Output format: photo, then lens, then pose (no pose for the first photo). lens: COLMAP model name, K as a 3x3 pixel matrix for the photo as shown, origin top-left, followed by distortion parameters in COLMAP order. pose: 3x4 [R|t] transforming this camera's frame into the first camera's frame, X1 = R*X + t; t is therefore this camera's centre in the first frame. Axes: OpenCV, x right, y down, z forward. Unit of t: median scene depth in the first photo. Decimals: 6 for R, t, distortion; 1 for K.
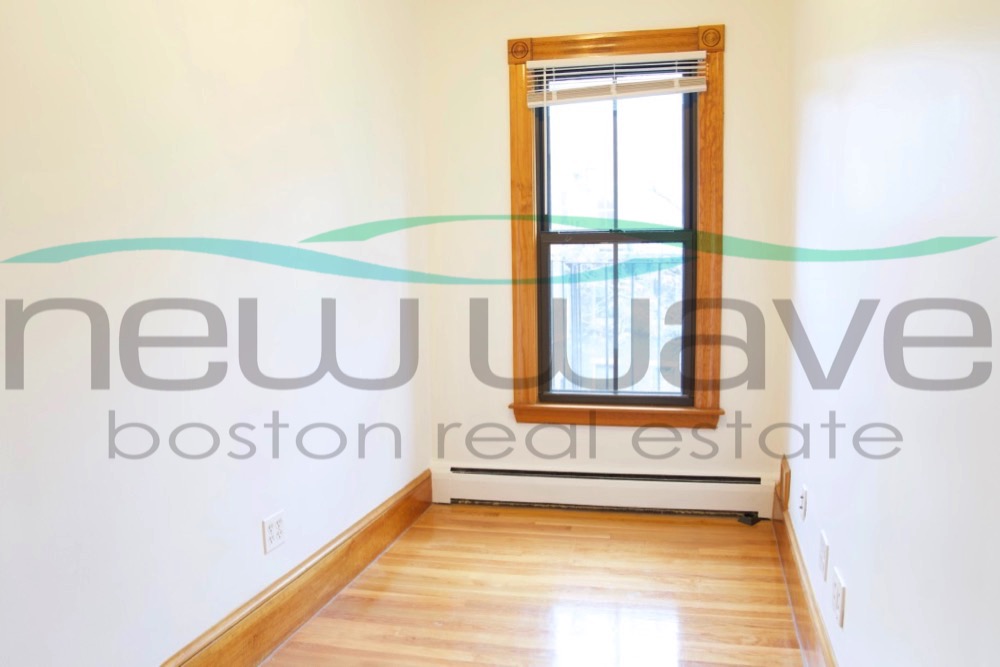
lens RADIAL K [[708.5, 0, 495.8], [0, 708.5, 333.0], [0, 0, 1]] dist [-0.010073, 0.019924]
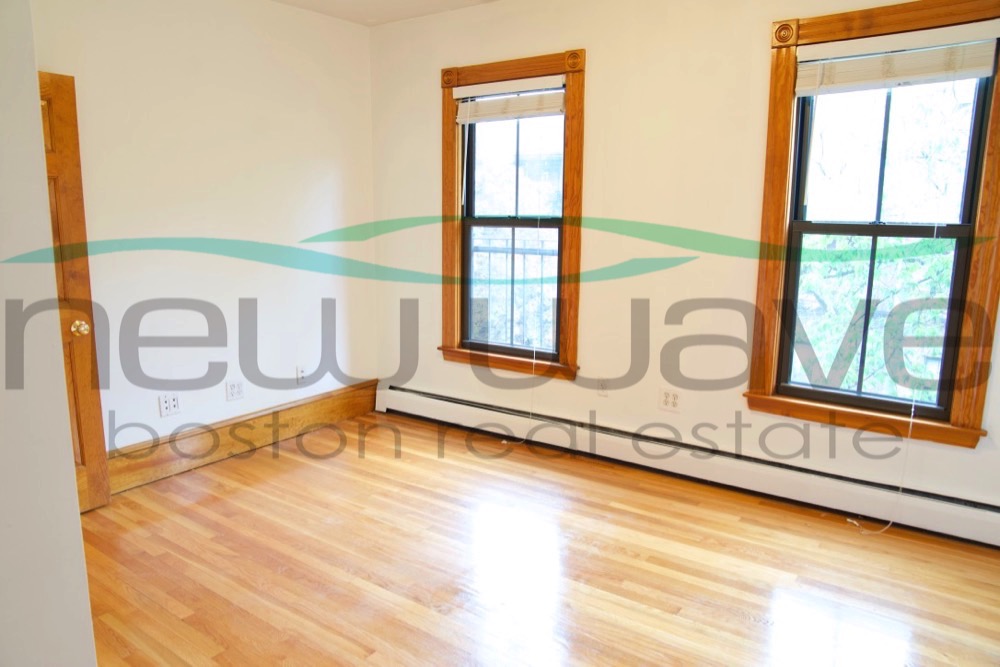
lens RADIAL K [[670.7, 0, 497.3], [0, 670.7, 329.3], [0, 0, 1]] dist [0.003697, 0.014435]
pose [[0.913972, 0.089891, -0.395694, 0.611529], [-0.080165, 0.995935, 0.041086, 0.007980], [0.397779, -0.005831, 0.917463, -0.107981]]
